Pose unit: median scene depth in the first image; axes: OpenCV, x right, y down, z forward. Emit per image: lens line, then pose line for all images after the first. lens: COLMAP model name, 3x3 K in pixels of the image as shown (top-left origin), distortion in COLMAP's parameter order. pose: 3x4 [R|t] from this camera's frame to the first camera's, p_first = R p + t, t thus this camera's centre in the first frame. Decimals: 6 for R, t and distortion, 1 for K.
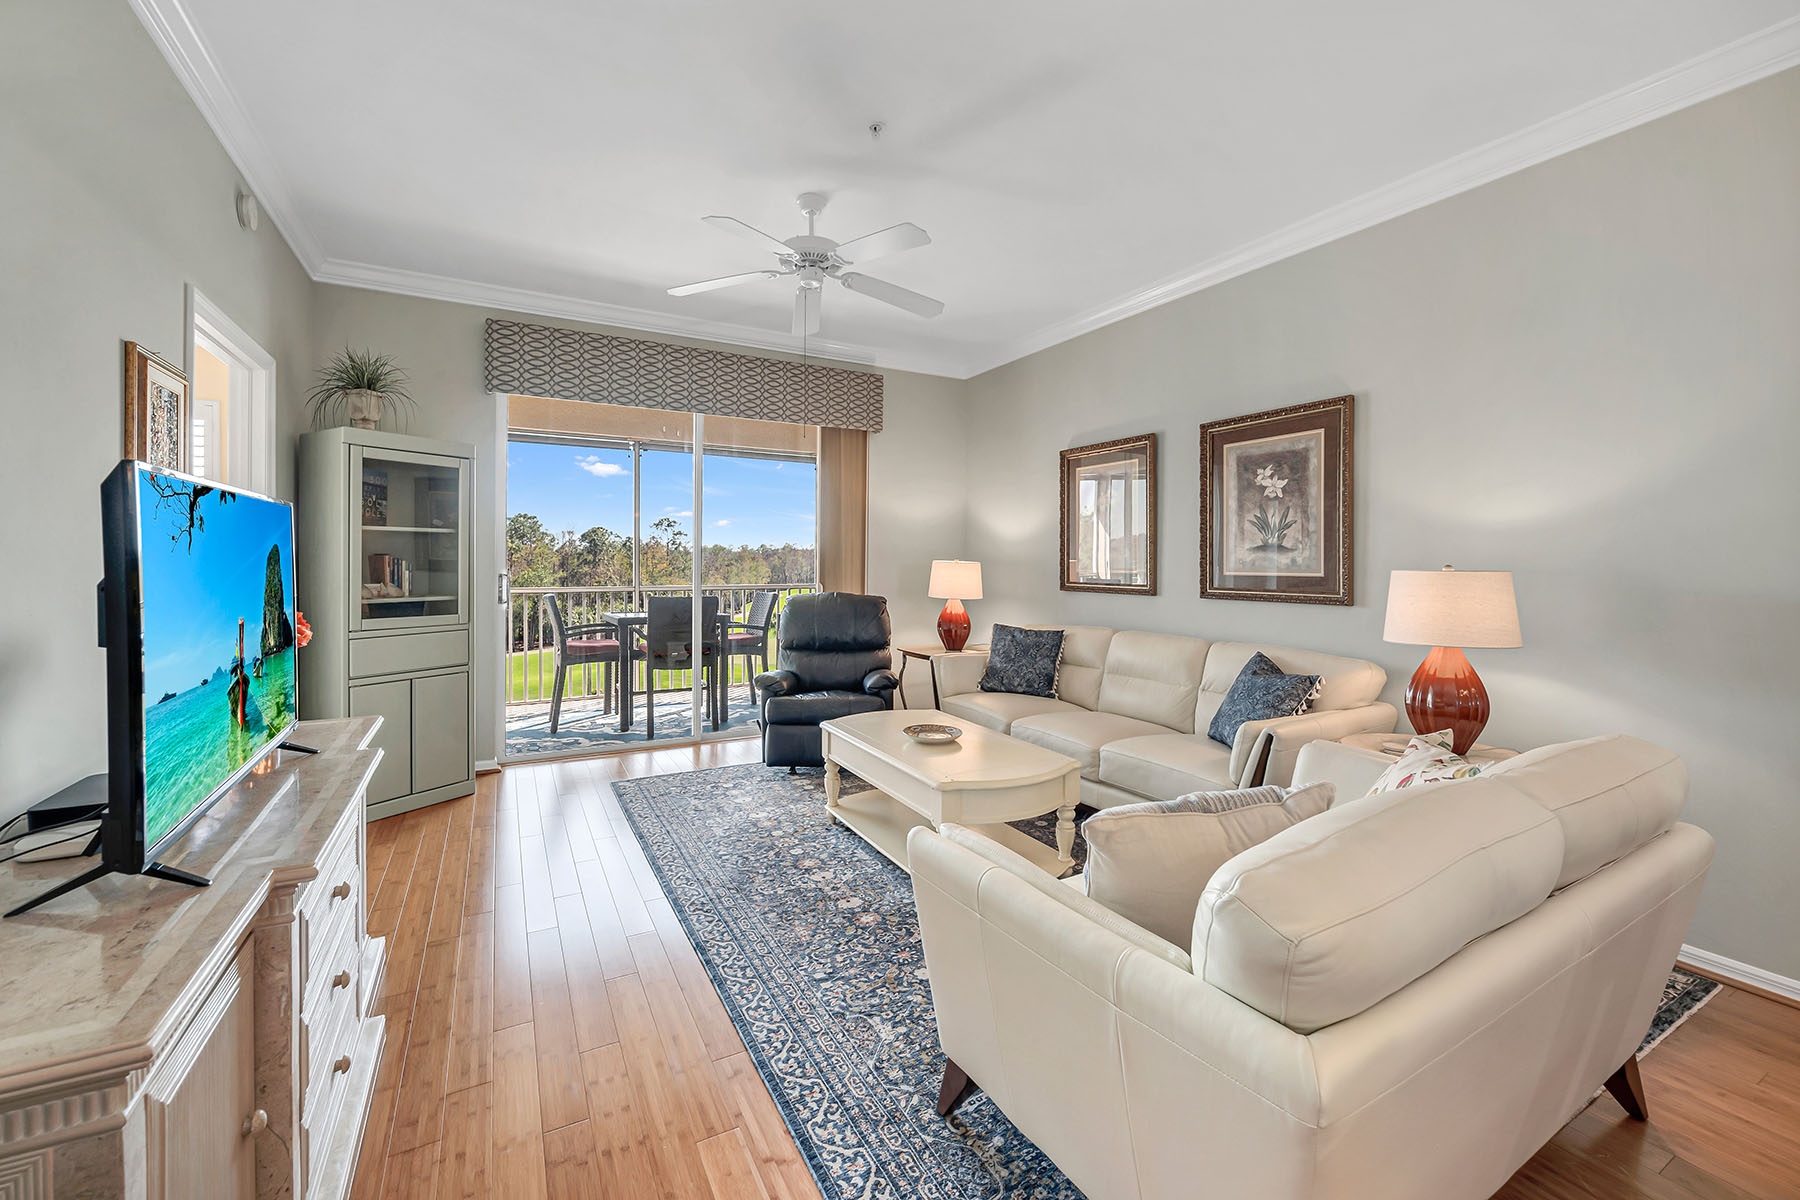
lens RADIAL K [[722.9, 0, 897.0], [0, 722.9, 566.9], [0, 0, 1]] dist [0.000934, 0.000115]
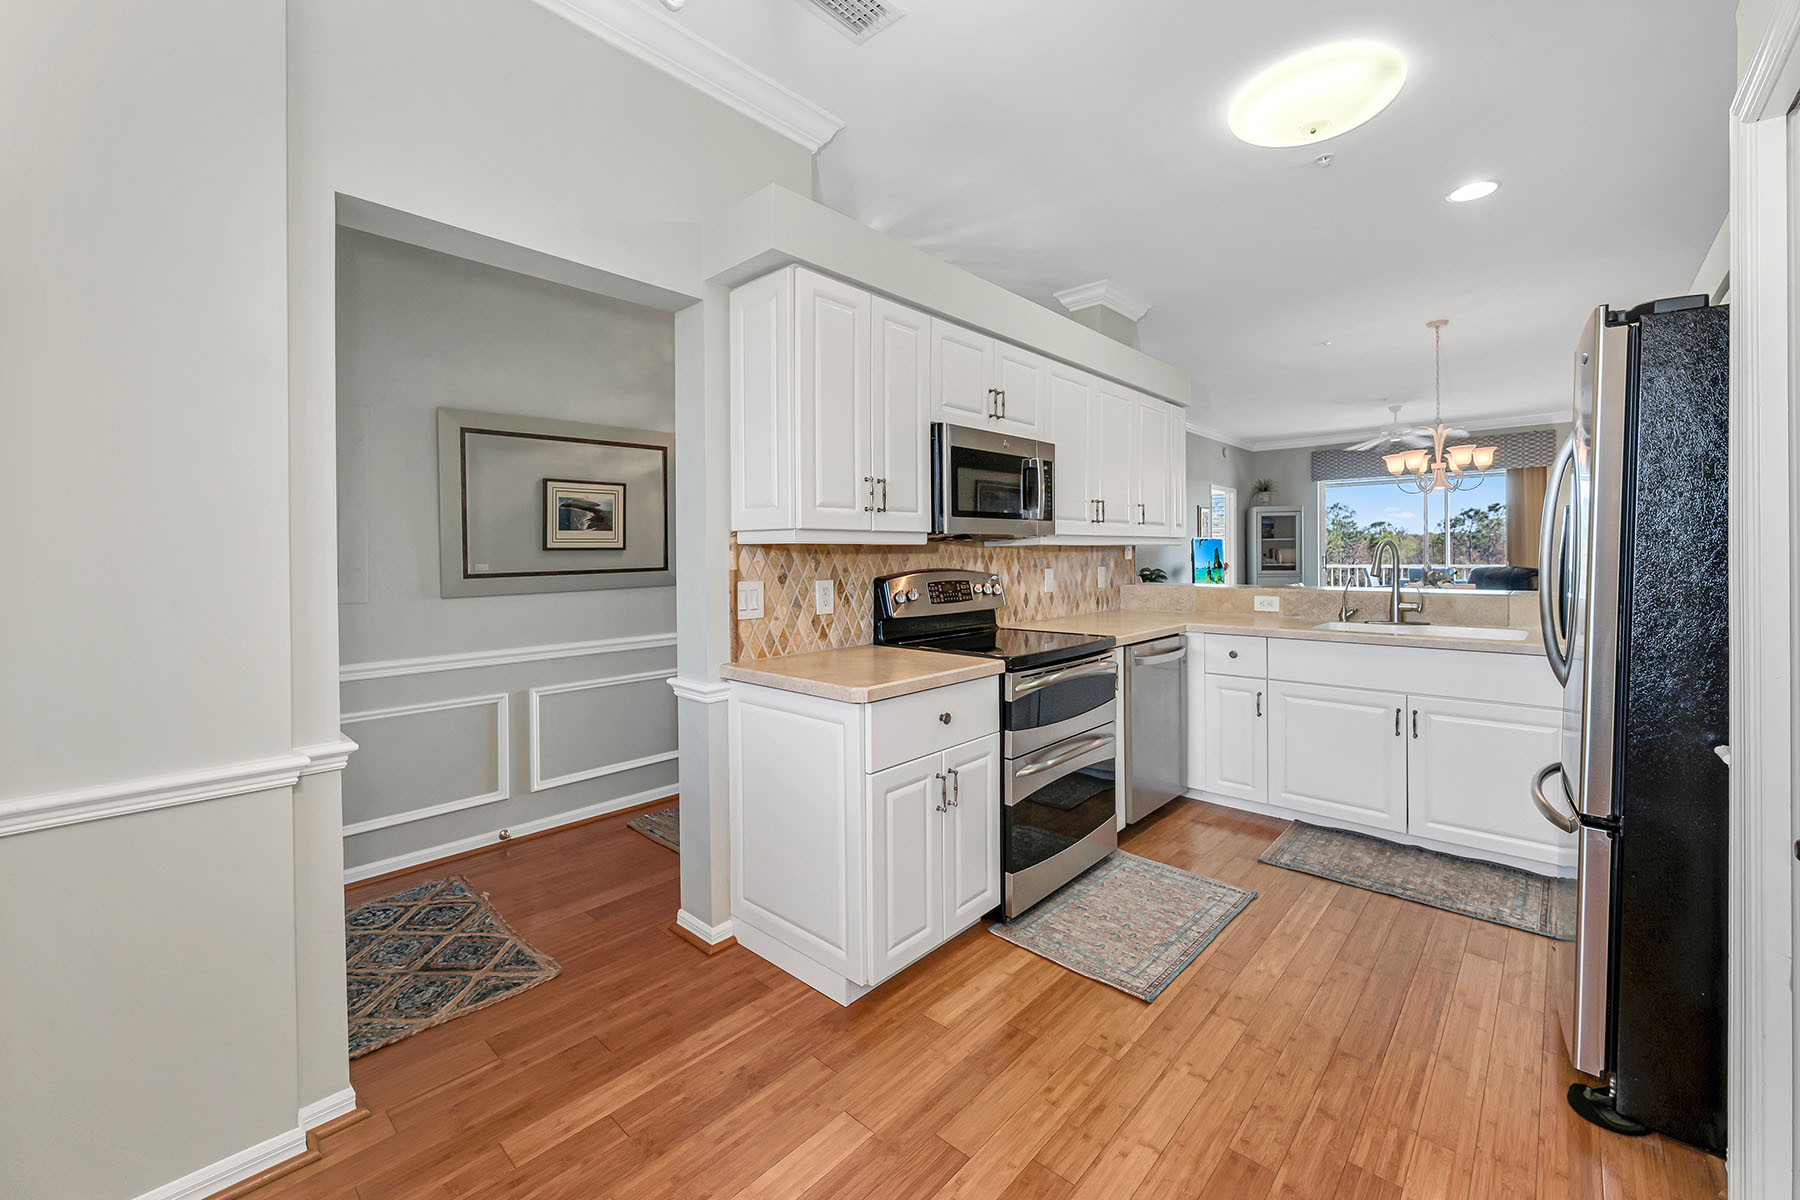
lens RADIAL K [[719.2, 0, 903.5], [0, 719.2, 556.7], [0, 0, 1]] dist [0.000594, 0.000177]
pose [[0.321166, -0.005115, -0.947009, 1.264799], [0.002292, 0.999987, -0.004624, 0.020919], [0.947020, -0.000685, 0.321173, -1.071163]]
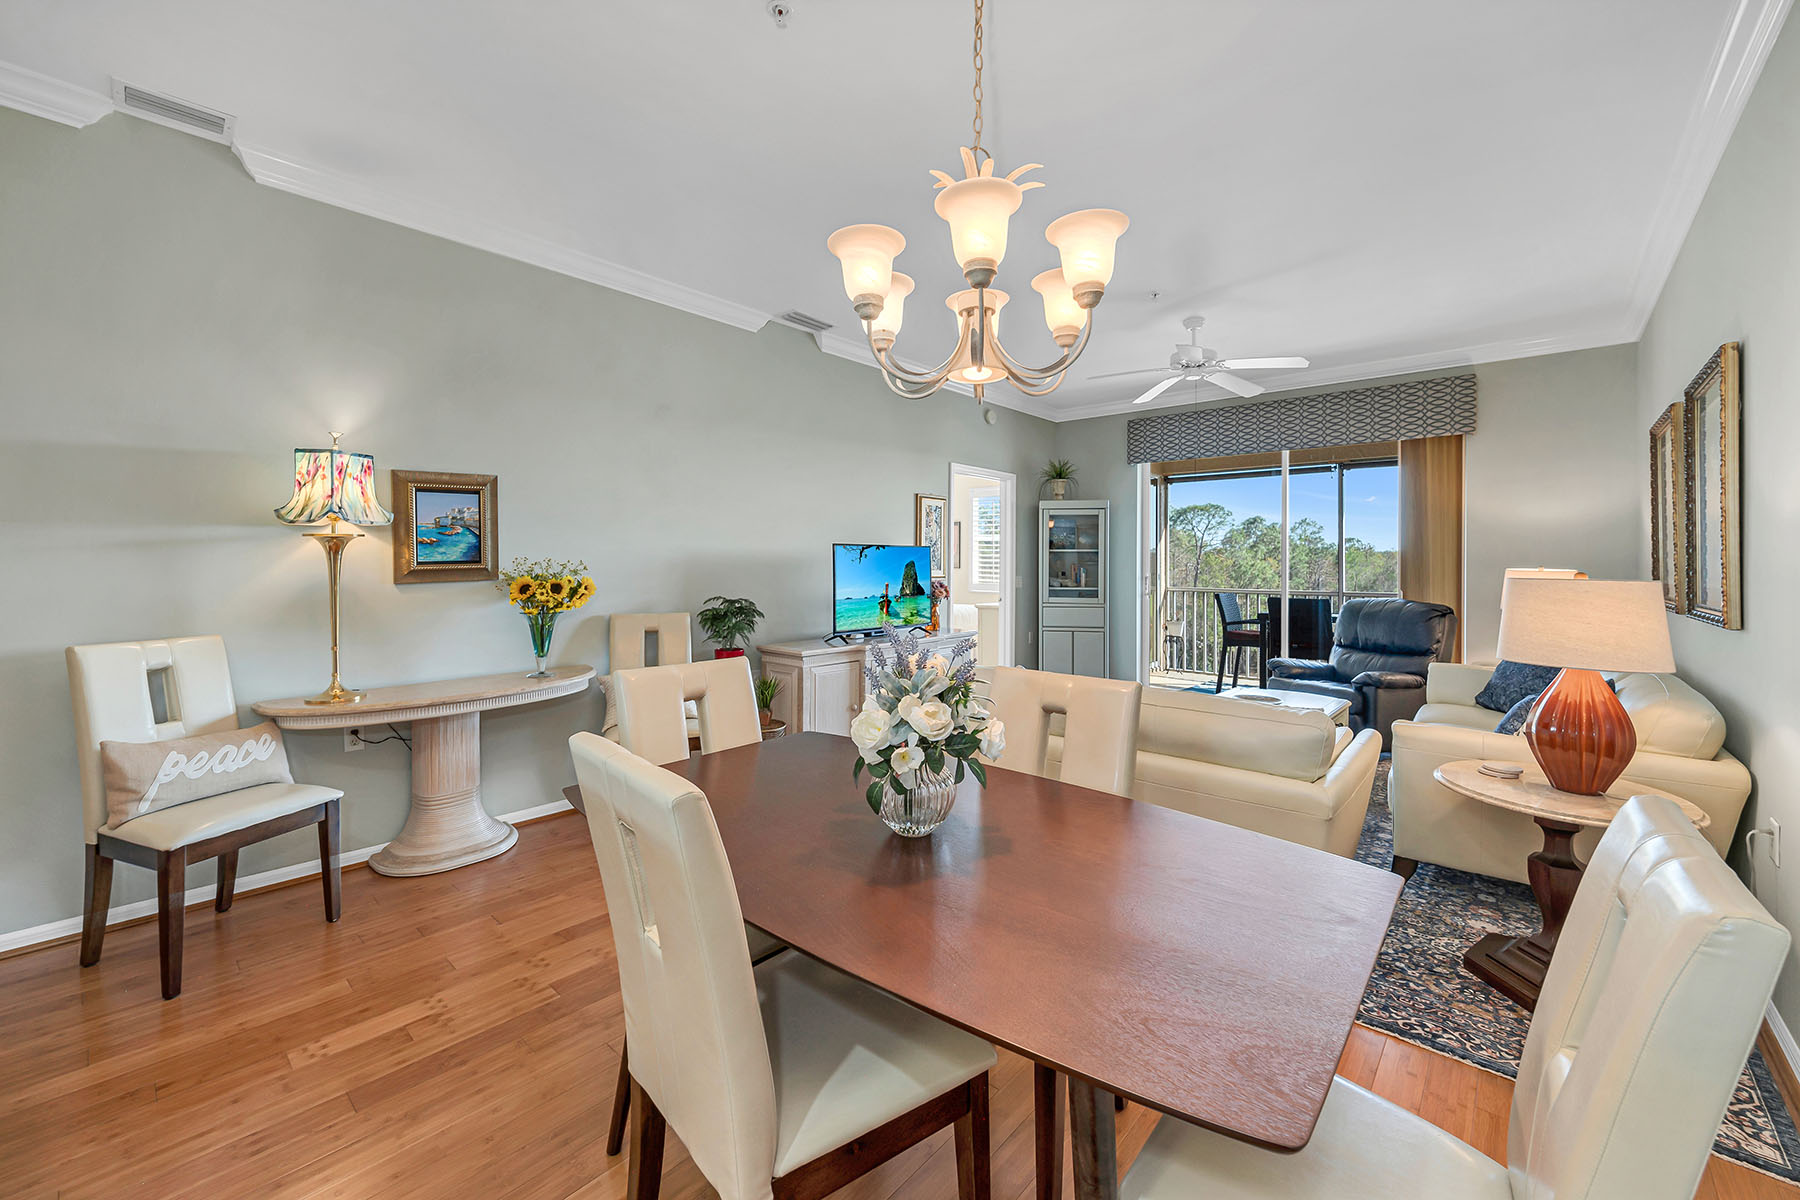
lens RADIAL K [[719.2, 0, 903.5], [0, 719.2, 556.7], [0, 0, 1]] dist [0.000594, 0.000177]
pose [[0.337952, -0.013592, -0.941065, 0.767371], [-0.012523, 0.999742, -0.018936, 0.004083], [0.941080, 0.018184, 0.337695, -0.028133]]
